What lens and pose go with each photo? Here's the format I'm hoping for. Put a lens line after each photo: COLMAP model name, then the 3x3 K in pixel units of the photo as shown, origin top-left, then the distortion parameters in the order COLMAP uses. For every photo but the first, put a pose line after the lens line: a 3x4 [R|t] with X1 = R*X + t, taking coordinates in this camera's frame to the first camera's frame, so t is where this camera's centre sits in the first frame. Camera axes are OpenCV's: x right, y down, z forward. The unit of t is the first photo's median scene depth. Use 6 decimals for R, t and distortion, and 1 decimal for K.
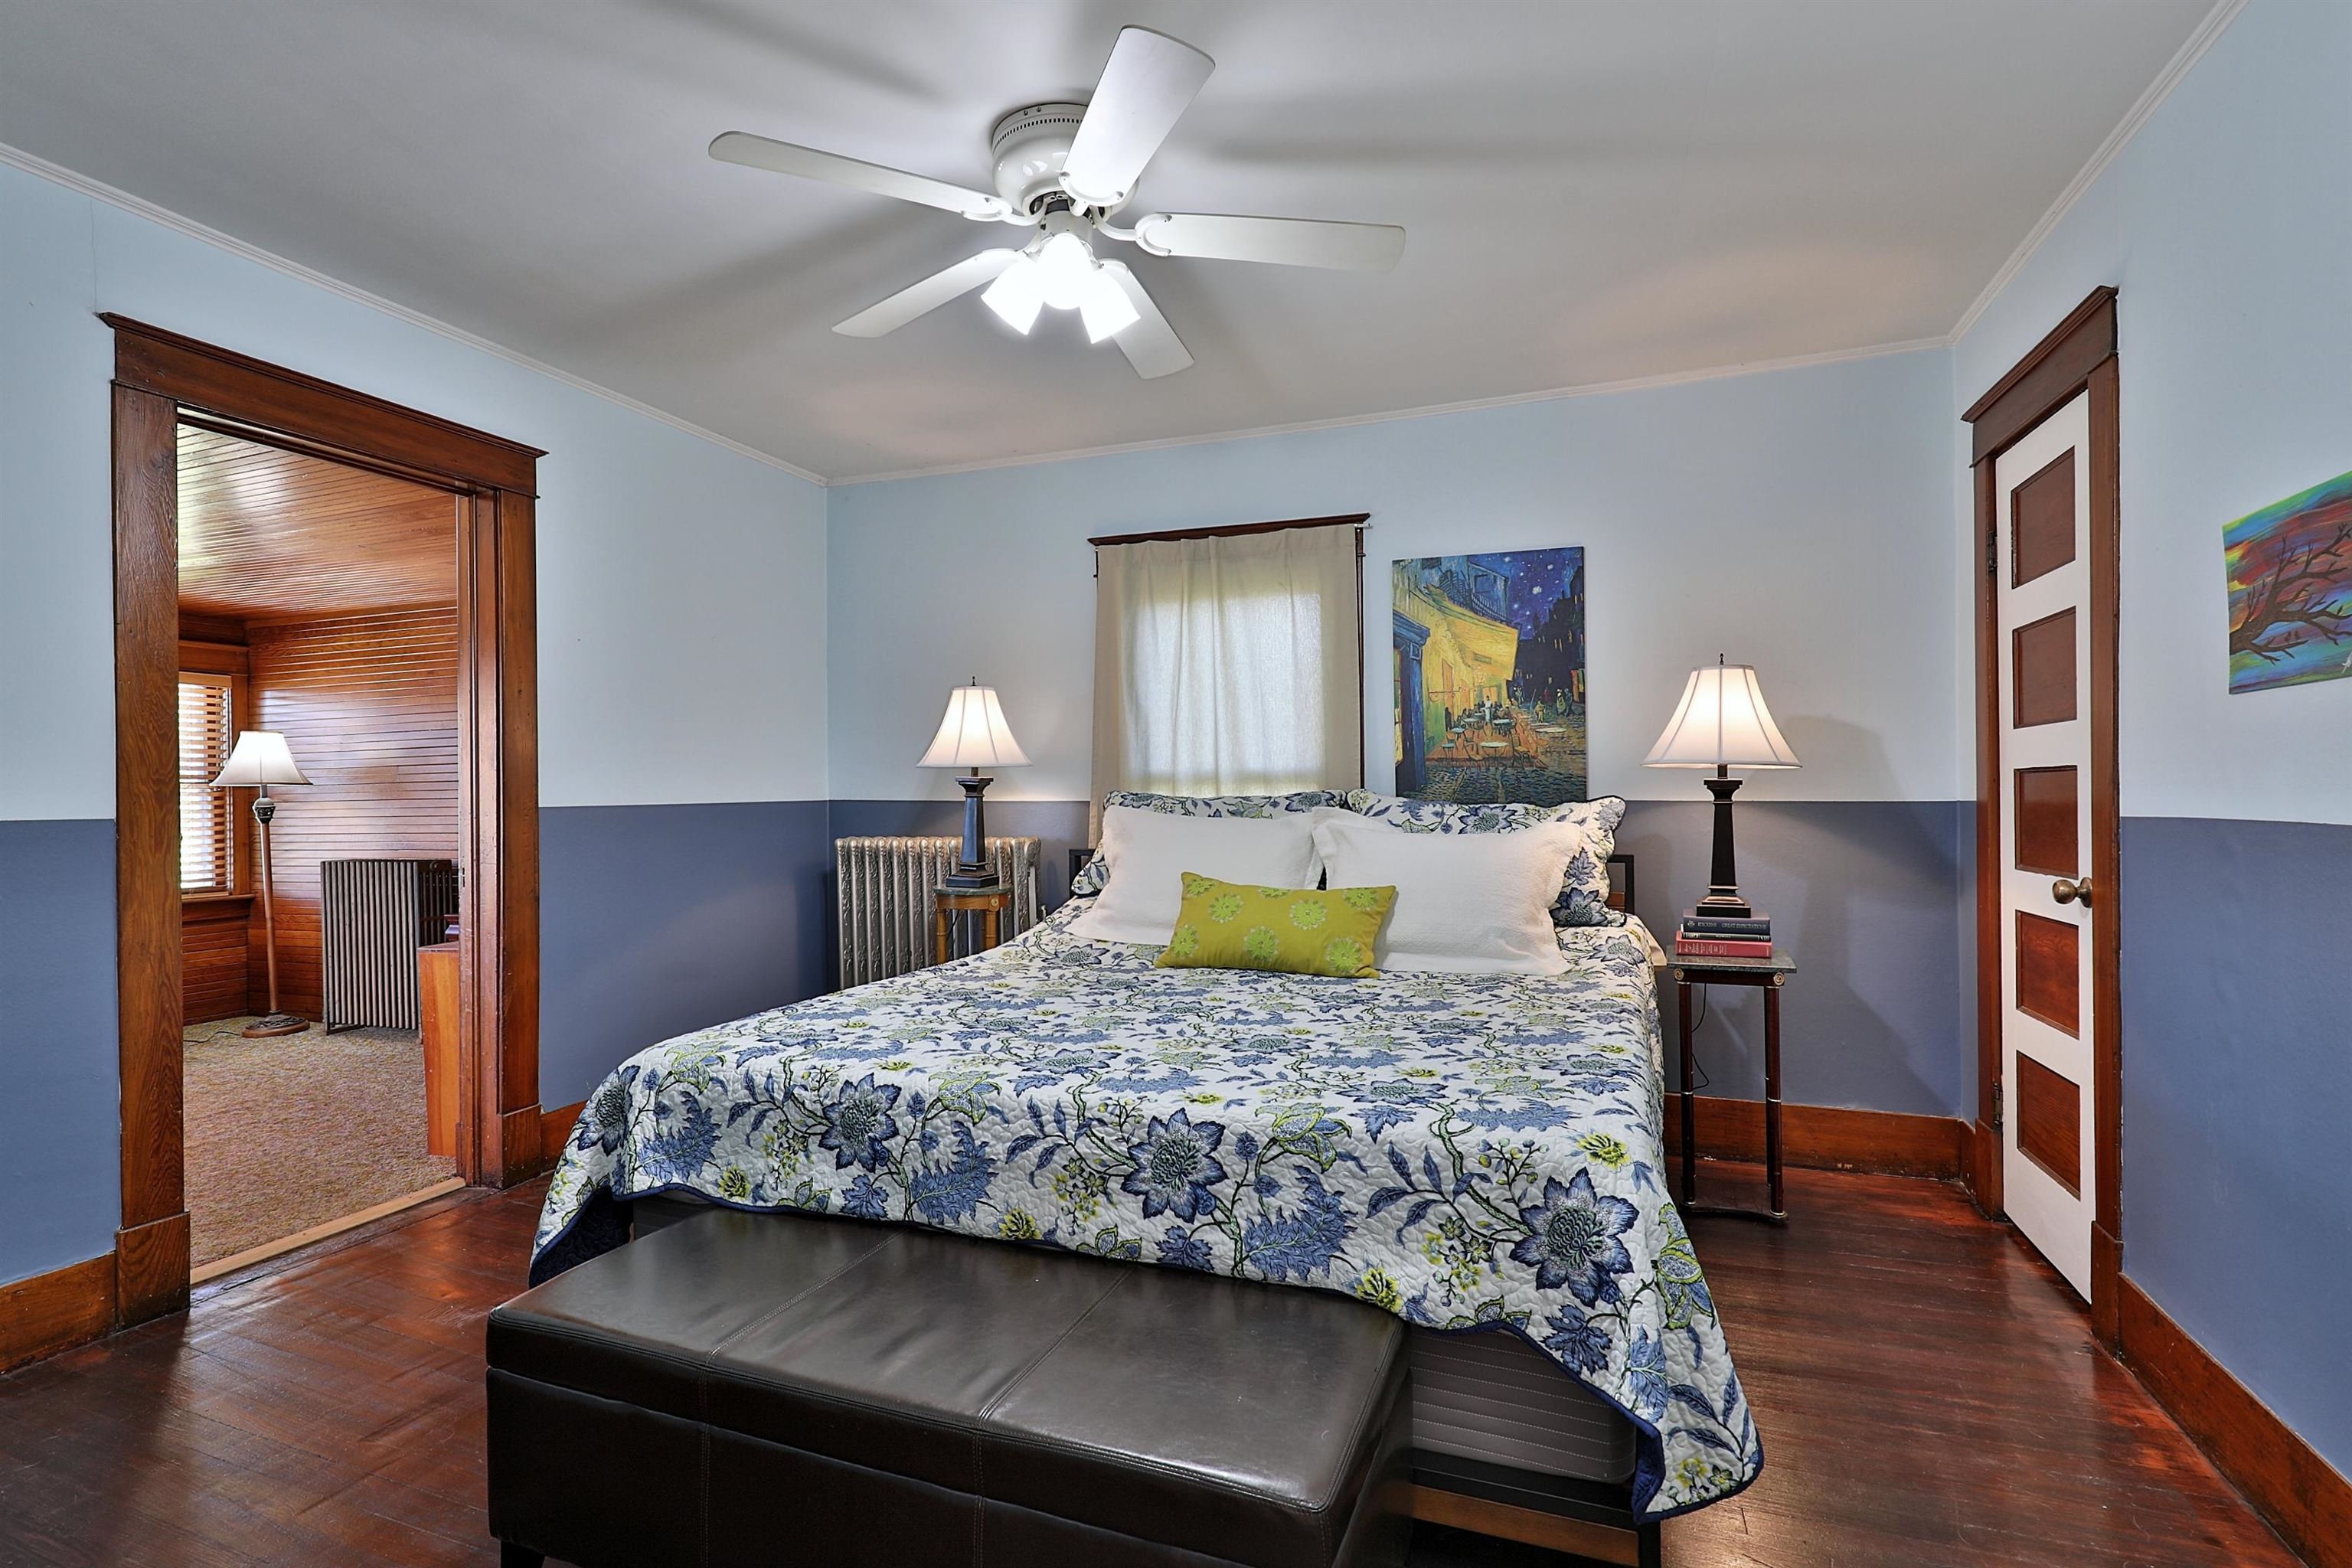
lens RADIAL K [[1131.6, 0, 1176.0], [0, 1131.6, 784.0], [0, 0, 1]] dist [0.000090, 0.000297]
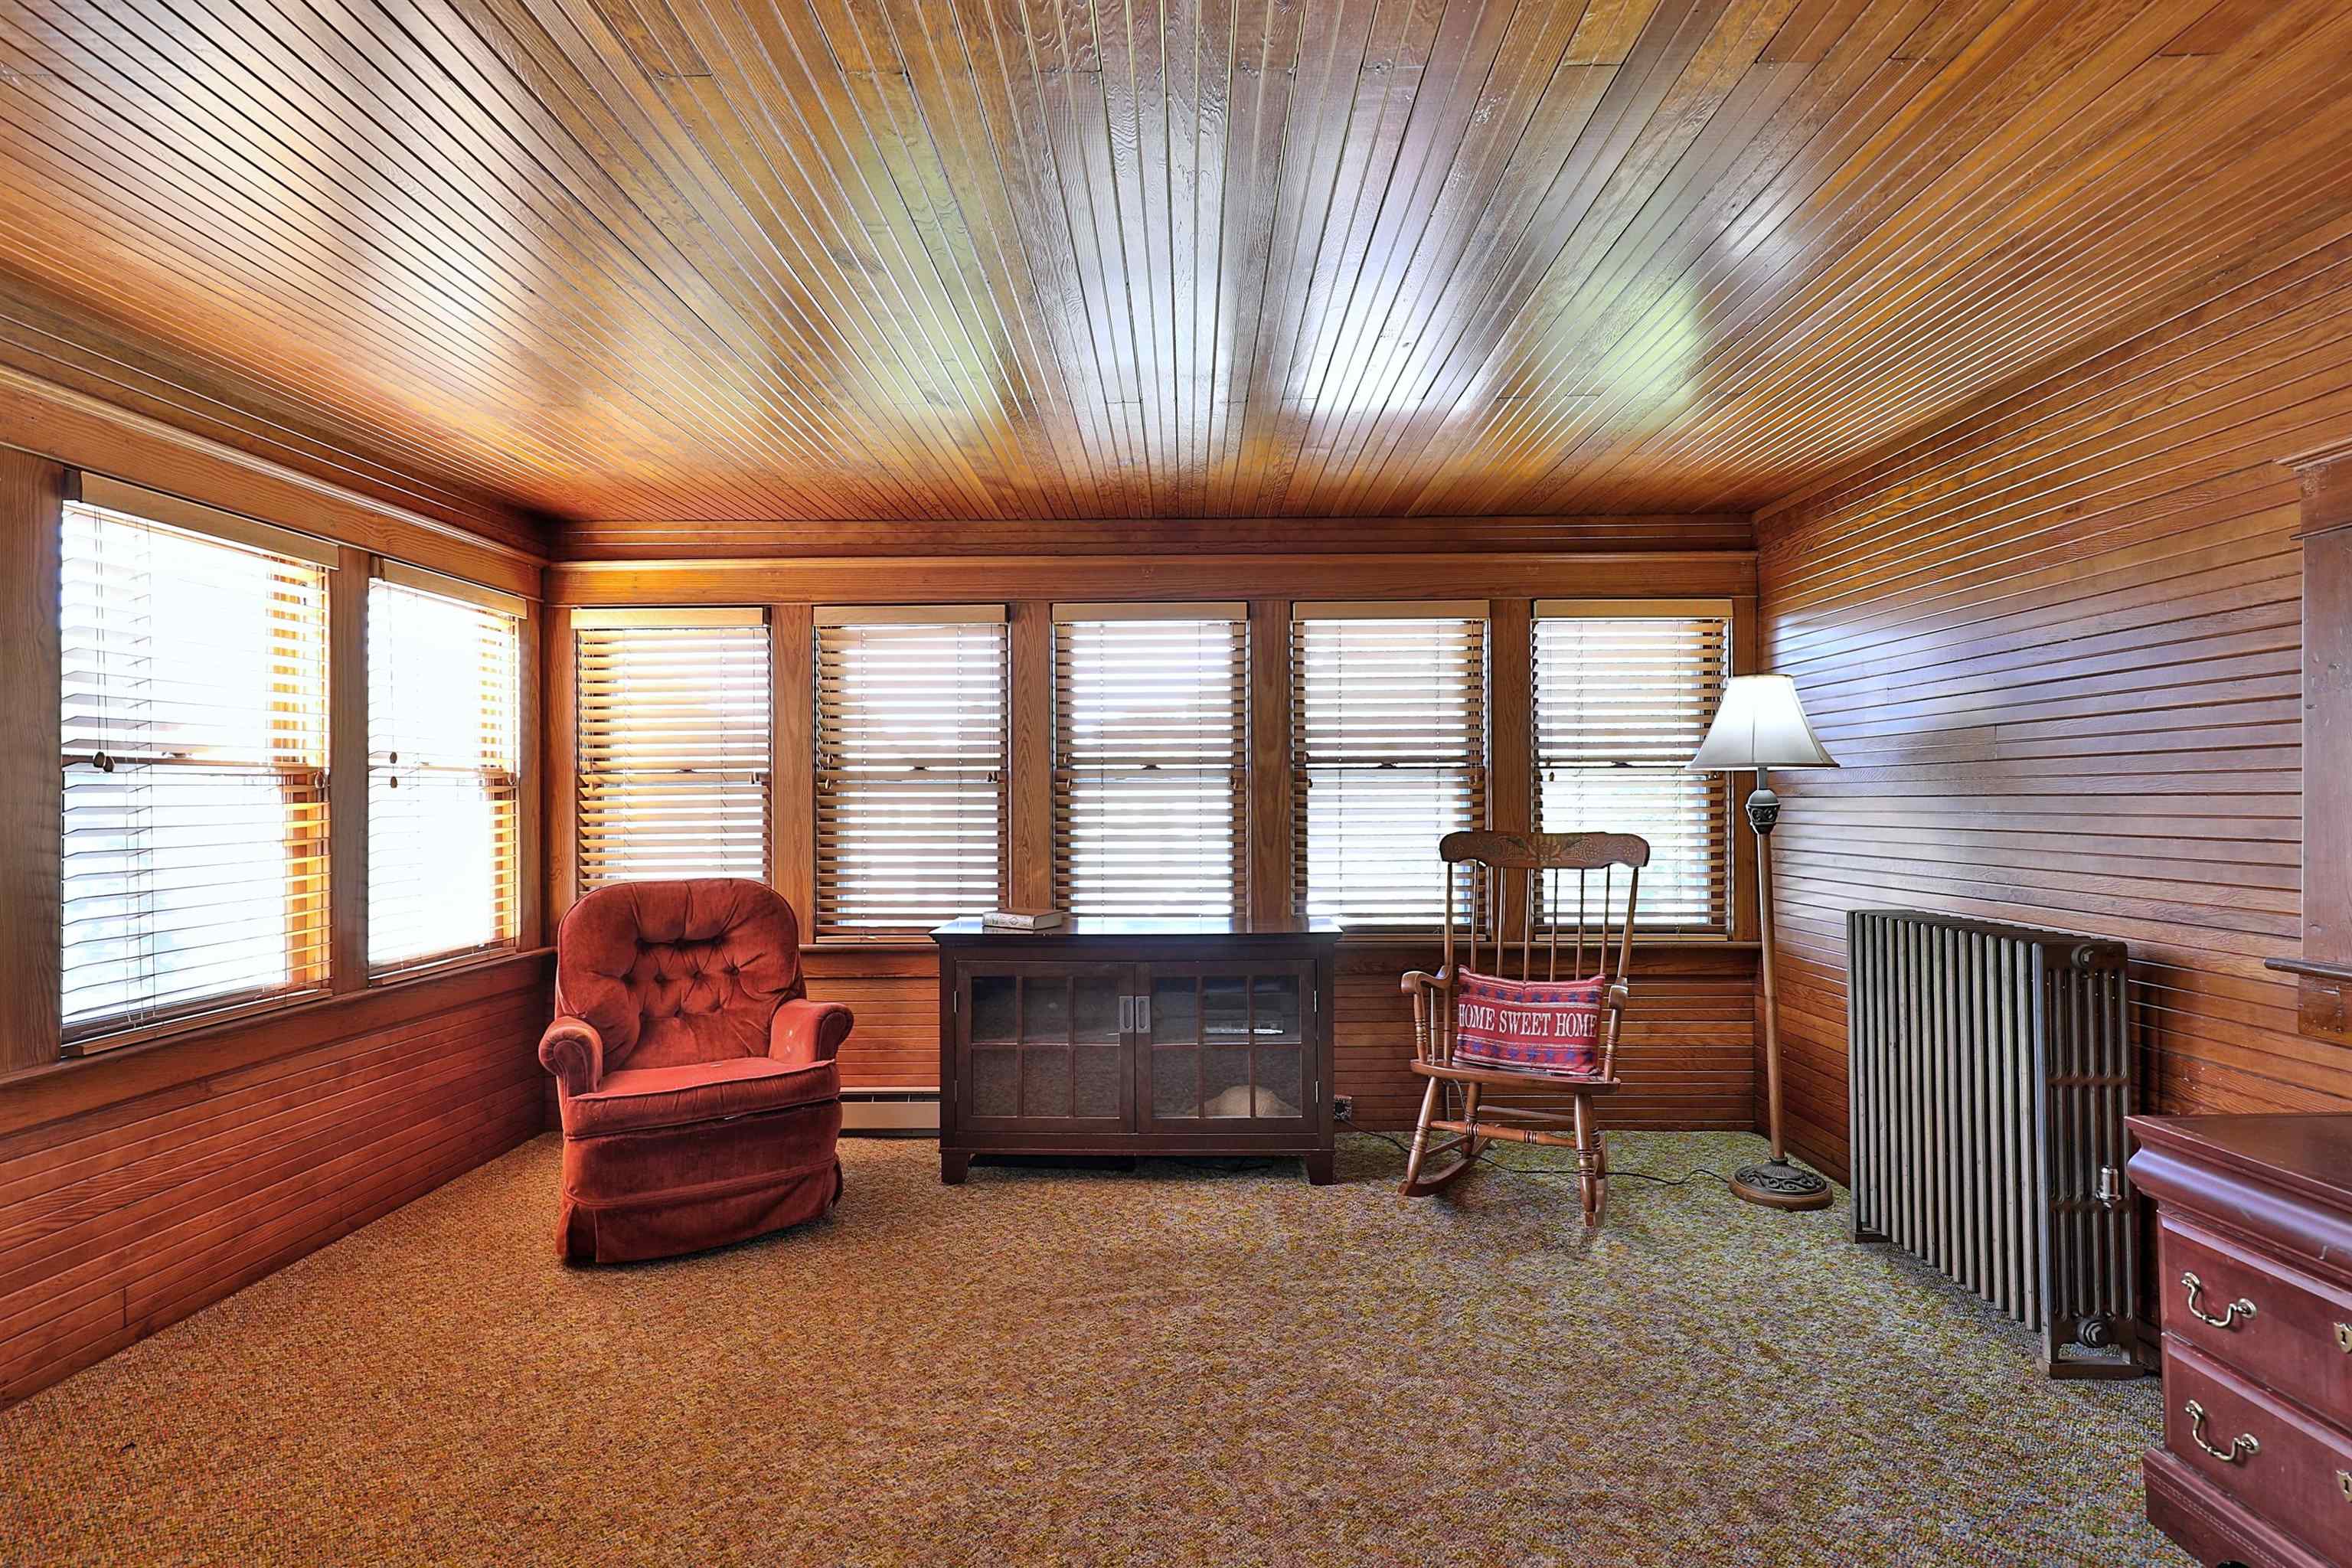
lens RADIAL K [[1131.6, 0, 1176.0], [0, 1131.6, 784.0], [0, 0, 1]] dist [0.000090, 0.000297]
pose [[0.333750, 0.004612, -0.942650, -0.346476], [-0.003230, 0.999988, 0.003749, 0.008152], [0.942656, 0.001794, 0.333761, 0.505279]]
